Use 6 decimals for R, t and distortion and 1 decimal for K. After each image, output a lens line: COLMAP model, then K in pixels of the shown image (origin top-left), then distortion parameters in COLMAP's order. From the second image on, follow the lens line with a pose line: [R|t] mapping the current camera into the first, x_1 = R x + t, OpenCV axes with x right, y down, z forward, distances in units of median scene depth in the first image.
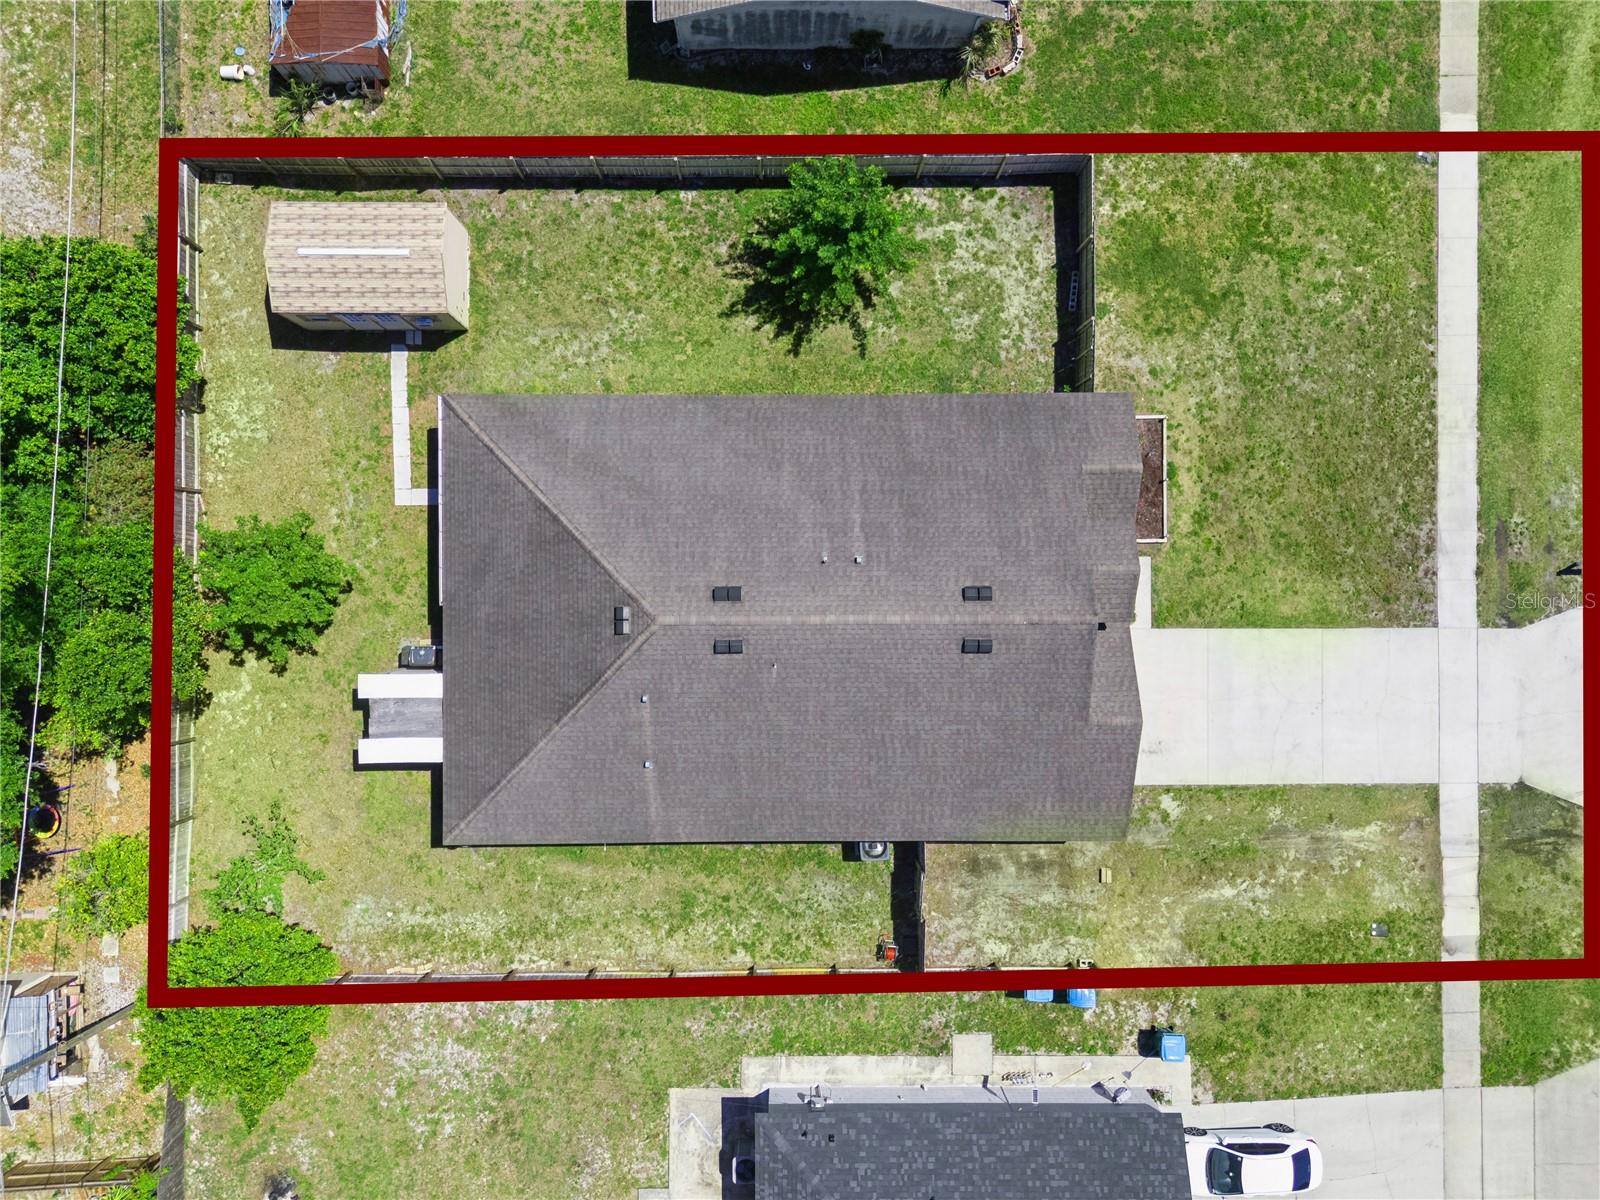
lens RADIAL K [[1221.0, 0, 795.3], [0, 1221.0, 592.0], [0, 0, 1]] dist [0.055691, -0.047012]
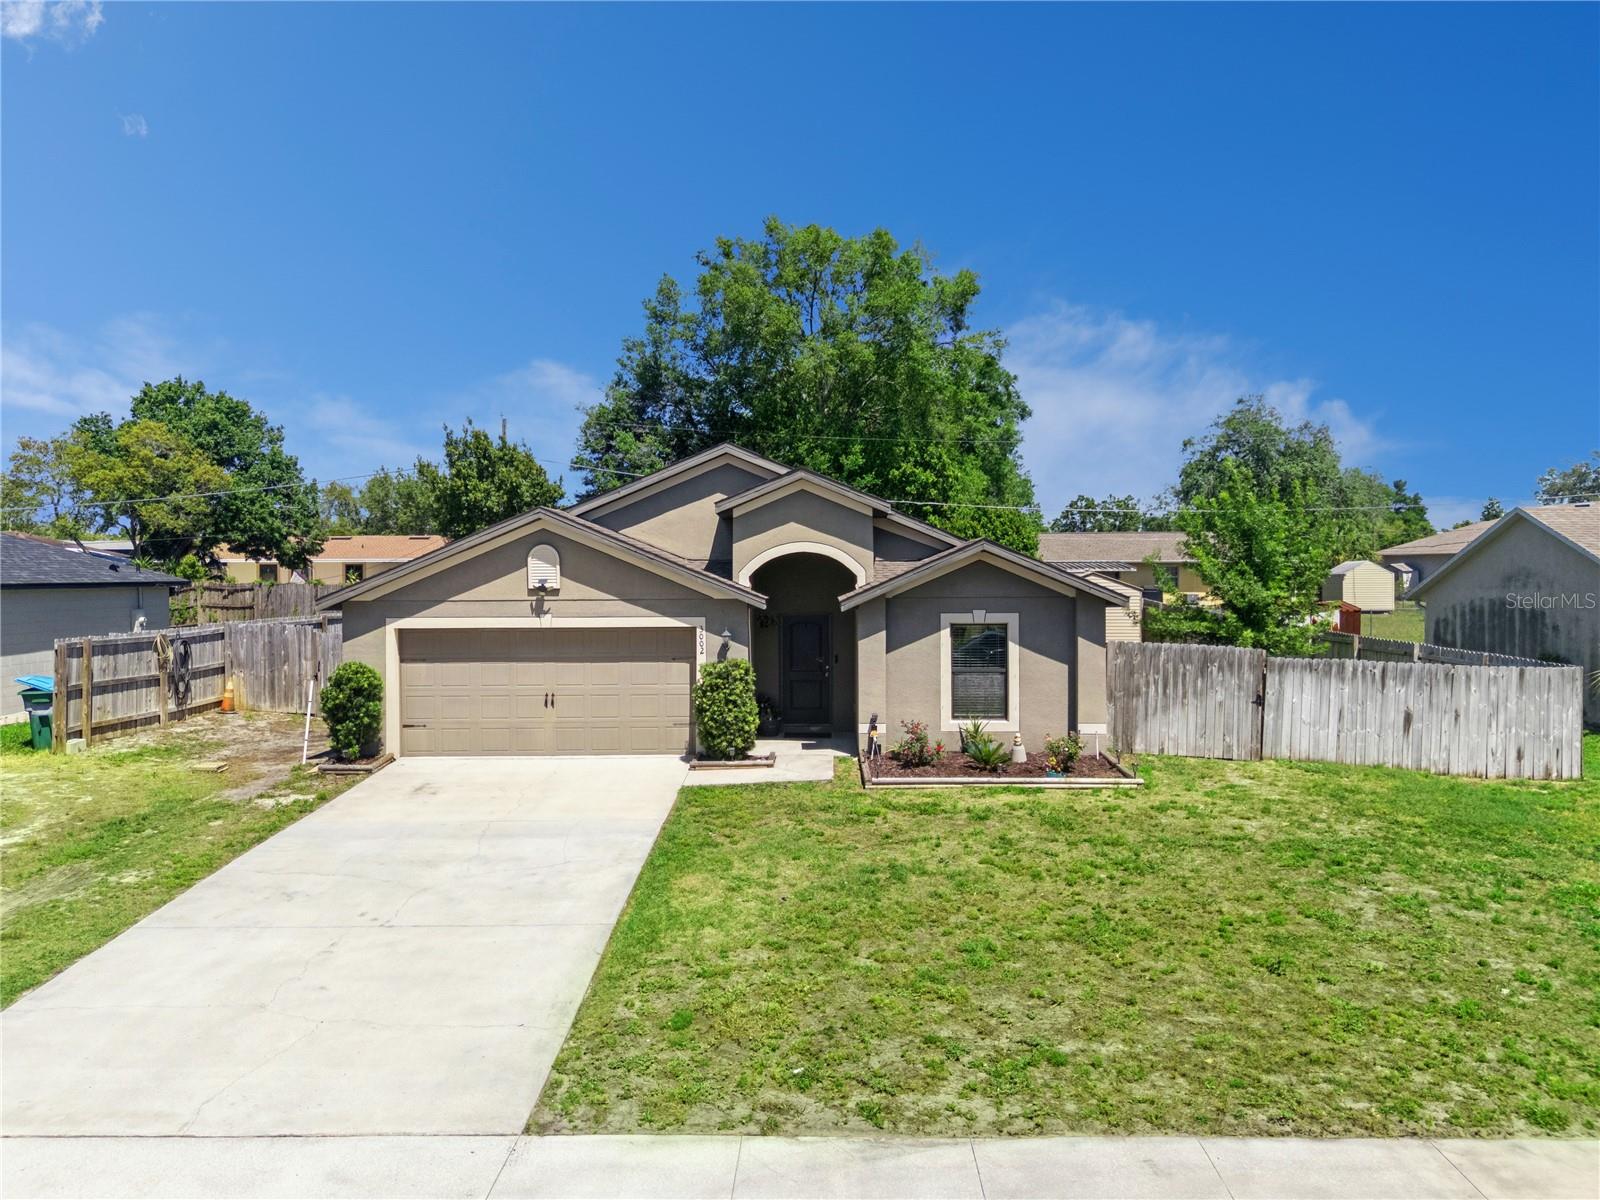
lens RADIAL K [[1181.3, 0, 796.2], [0, 1181.3, 595.4], [0, 0, 1]] dist [0.059508, -0.050084]
pose [[-0.023608, 0.014355, -0.999618, 0.744566], [-0.999718, 0.002387, 0.023644, -0.025329], [0.002725, 0.999894, 0.014294, 0.922876]]
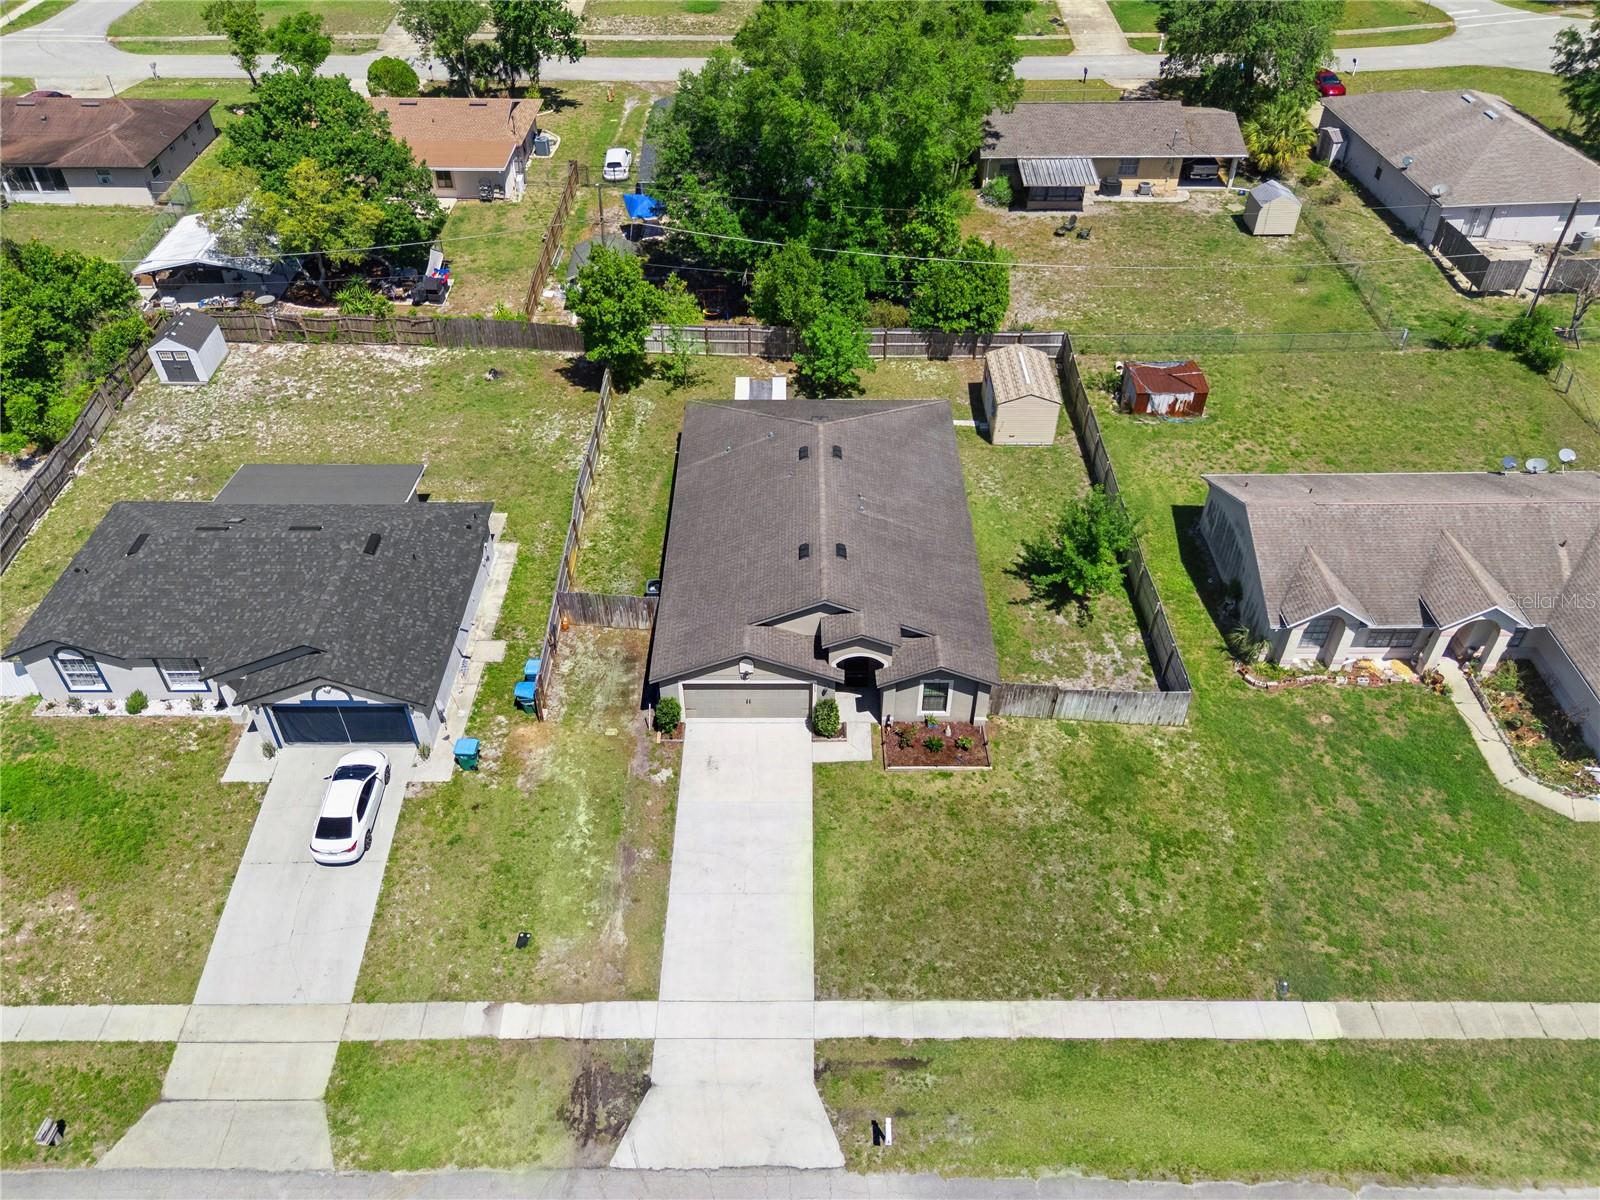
lens RADIAL K [[1181.3, 0, 796.2], [0, 1181.3, 595.4], [0, 0, 1]] dist [0.059508, -0.050084]
pose [[-0.005213, 0.645533, -0.763714, 1.065860], [-0.999986, -0.003432, 0.003925, 0.041785], [-0.000087, 0.763724, 0.645543, 0.133562]]
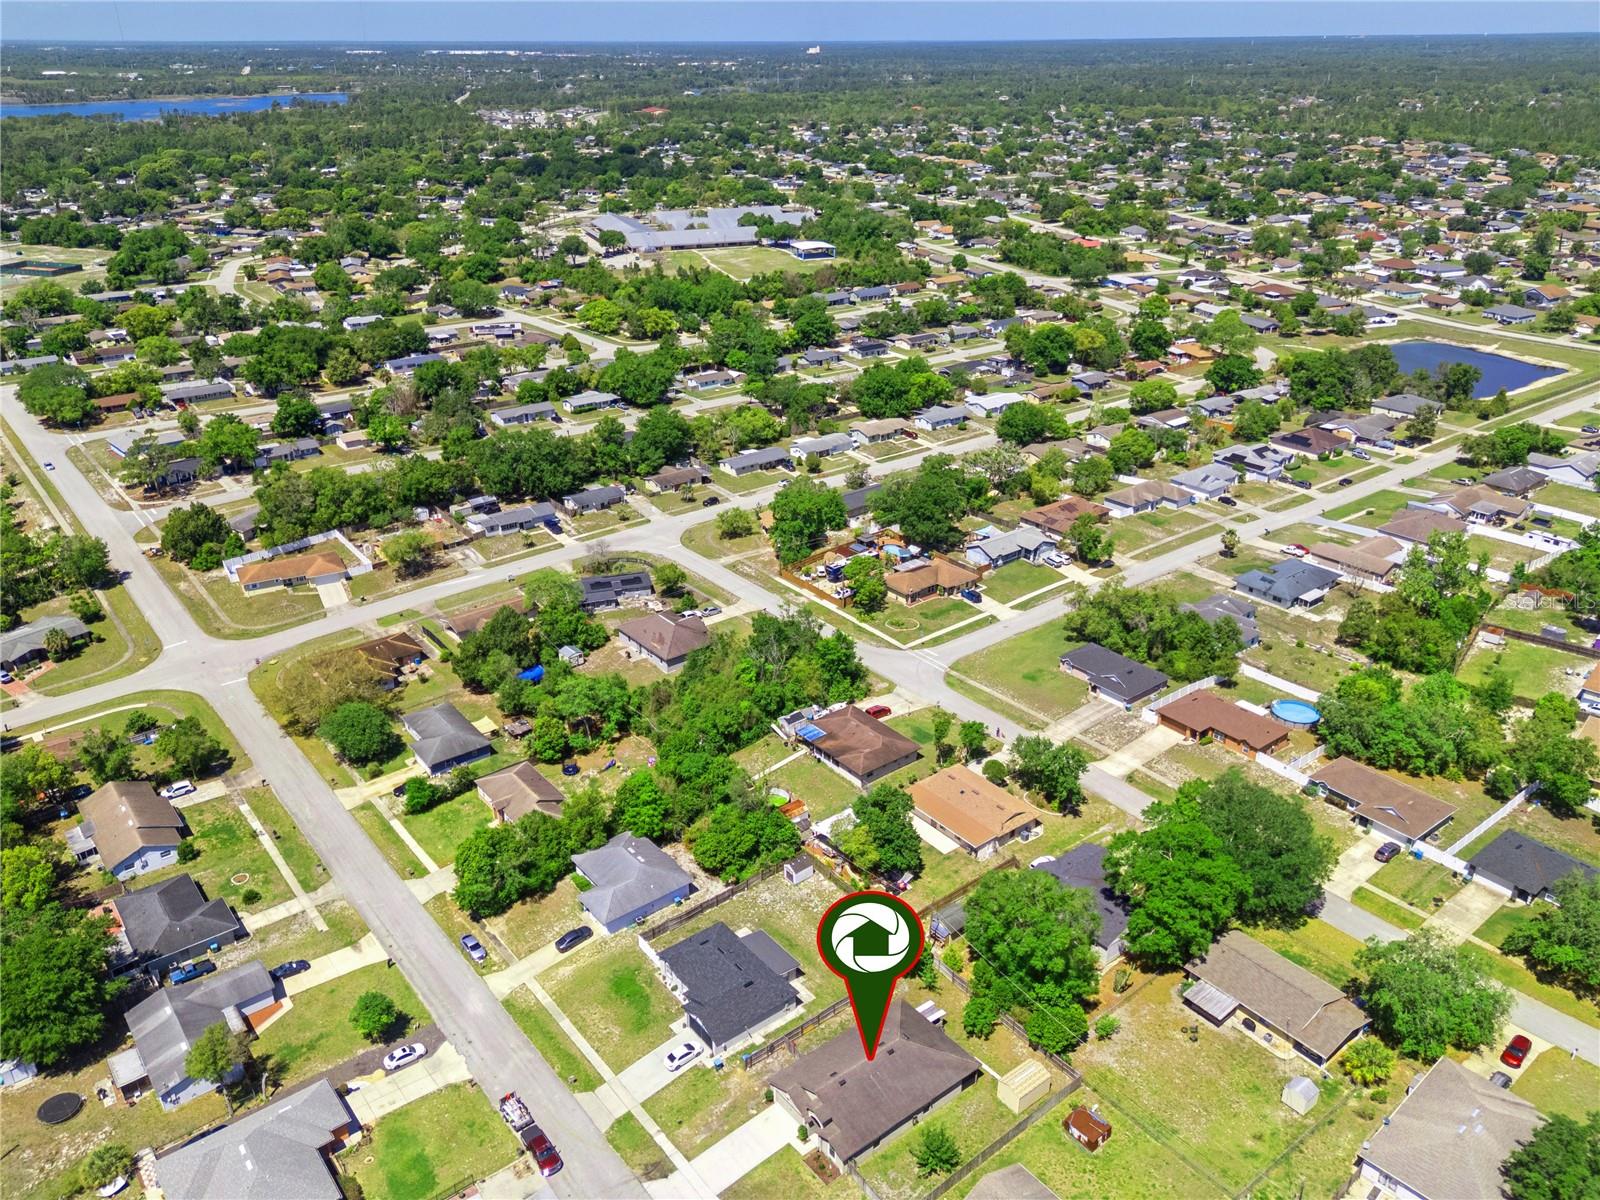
lens RADIAL K [[1205.1, 0, 794.0], [0, 1205.1, 597.4], [0, 0, 1]] dist [0.079856, -0.087775]
pose [[-0.789412, 0.253338, -0.559150, 1.761665], [-0.613864, -0.326126, 0.718897, -1.882270], [-0.000229, 0.910748, 0.412963, -1.720904]]
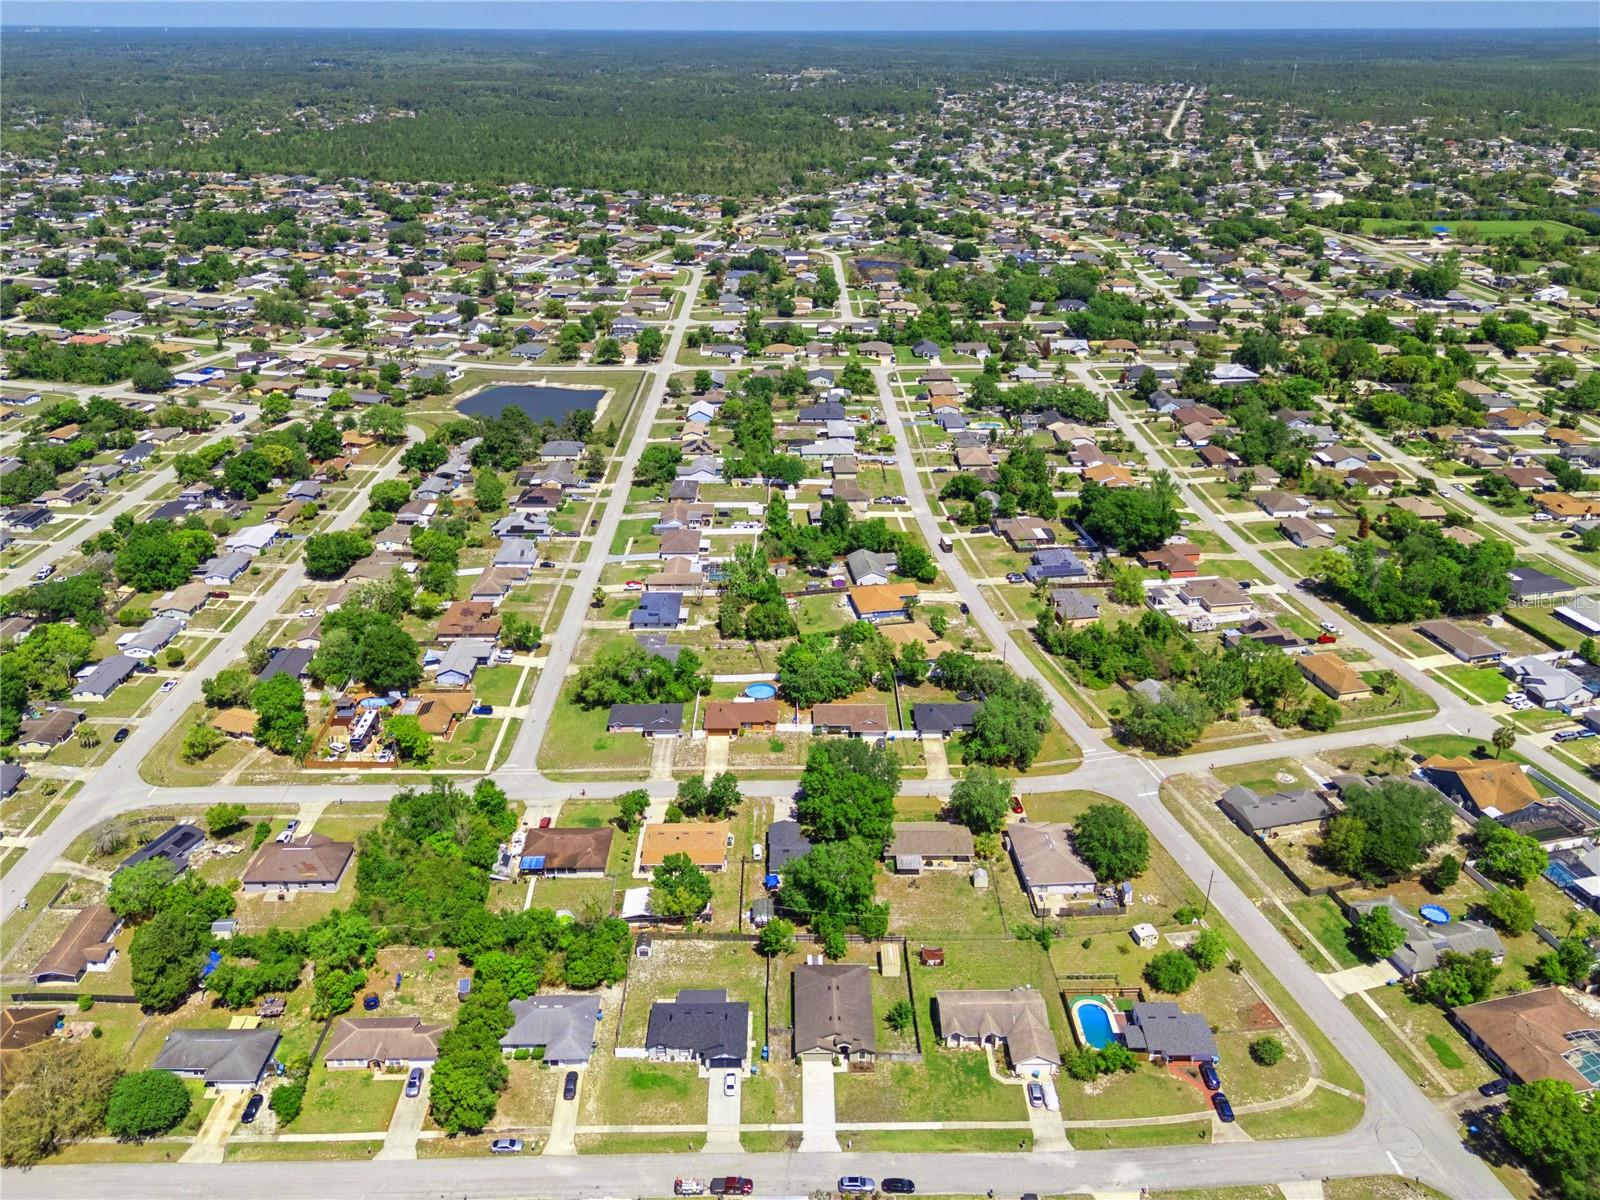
lens RADIAL K [[1205.1, 0, 794.0], [0, 1205.1, 597.4], [0, 0, 1]] dist [0.079856, -0.087775]
pose [[0.002158, 0.418990, -0.907988, 4.070895], [-0.999993, 0.003757, -0.000643, 0.190232], [0.003142, 0.907983, 0.418995, -2.923417]]
